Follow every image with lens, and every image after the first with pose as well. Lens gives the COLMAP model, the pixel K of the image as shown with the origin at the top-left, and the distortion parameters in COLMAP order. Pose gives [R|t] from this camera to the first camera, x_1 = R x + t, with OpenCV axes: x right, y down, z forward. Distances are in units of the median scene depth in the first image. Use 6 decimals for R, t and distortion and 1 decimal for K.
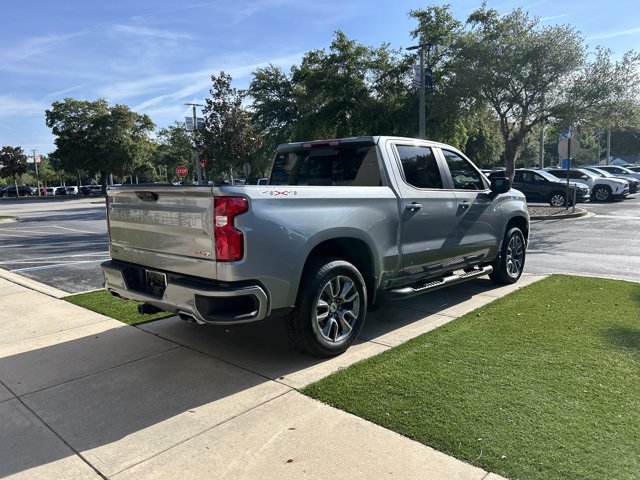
lens RADIAL K [[482.2, 0, 323.1], [0, 482.2, 237.7], [0, 0, 1]] dist [0.049857, -0.052002]
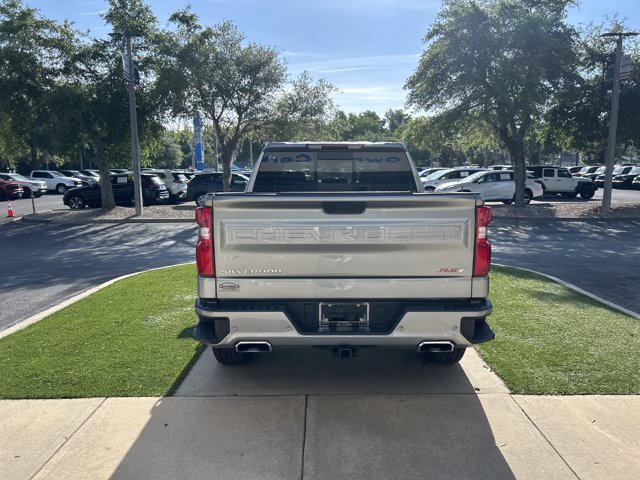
lens RADIAL K [[482.2, 0, 323.1], [0, 482.2, 237.7], [0, 0, 1]] dist [0.049857, -0.052002]
pose [[0.737049, -0.069993, 0.672205, -0.151254], [0.071043, 0.997136, 0.025929, -0.009928], [-0.672095, 0.028644, 0.739911, 0.075342]]
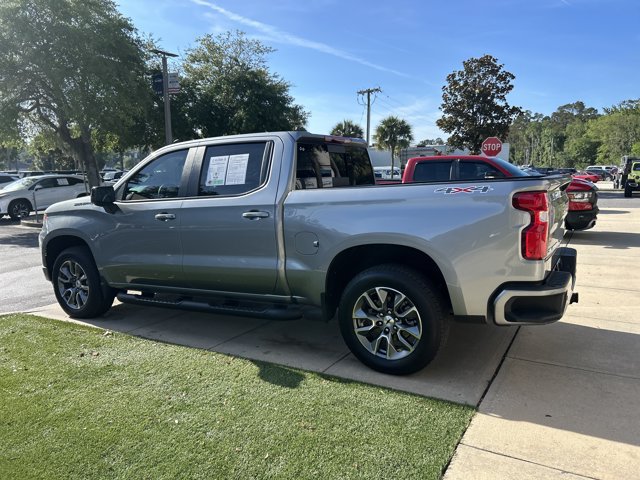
lens RADIAL K [[482.2, 0, 323.1], [0, 482.2, 237.7], [0, 0, 1]] dist [0.049857, -0.052002]
pose [[-0.214229, -0.104198, 0.971210, -0.206840], [0.150406, 0.978917, 0.138201, -0.032501], [-0.965134, 0.175682, -0.194041, 0.281015]]
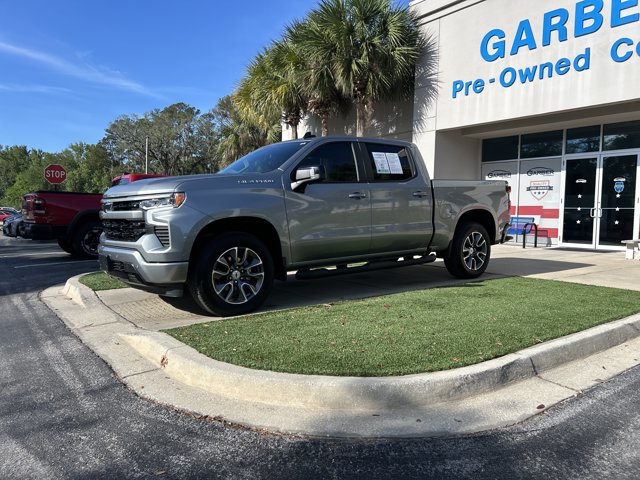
lens RADIAL K [[482.2, 0, 323.1], [0, 482.2, 237.7], [0, 0, 1]] dist [0.049857, -0.052002]
pose [[-0.983889, 0.006651, 0.178655, -0.021429], [0.037711, 0.984544, 0.171031, -0.044329], [-0.174756, 0.175013, -0.968933, 0.546000]]
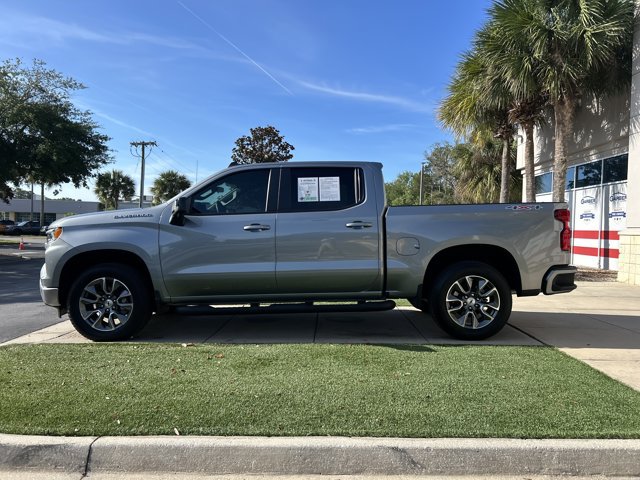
lens RADIAL K [[482.2, 0, 323.1], [0, 482.2, 237.7], [0, 0, 1]] dist [0.049857, -0.052002]
pose [[-0.668663, 0.003296, 0.743558, -0.178696], [0.095340, 0.992116, 0.081340, -0.033513], [-0.737428, 0.125280, -0.663706, 0.427335]]
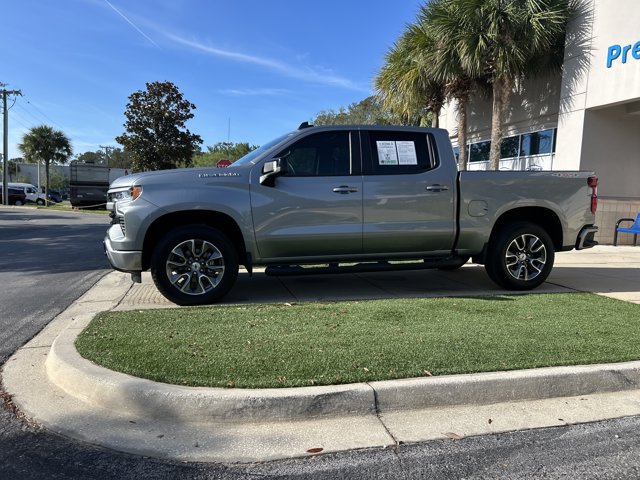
lens RADIAL K [[483.6, 0, 322.0], [0, 483.6, 244.8], [0, 0, 1]] dist [0.039129, -0.041874]
pose [[-0.833847, -0.047830, 0.549920, -0.110923], [0.064765, 0.980881, 0.183516, -0.039746], [-0.548183, 0.188640, -0.814807, 0.497141]]
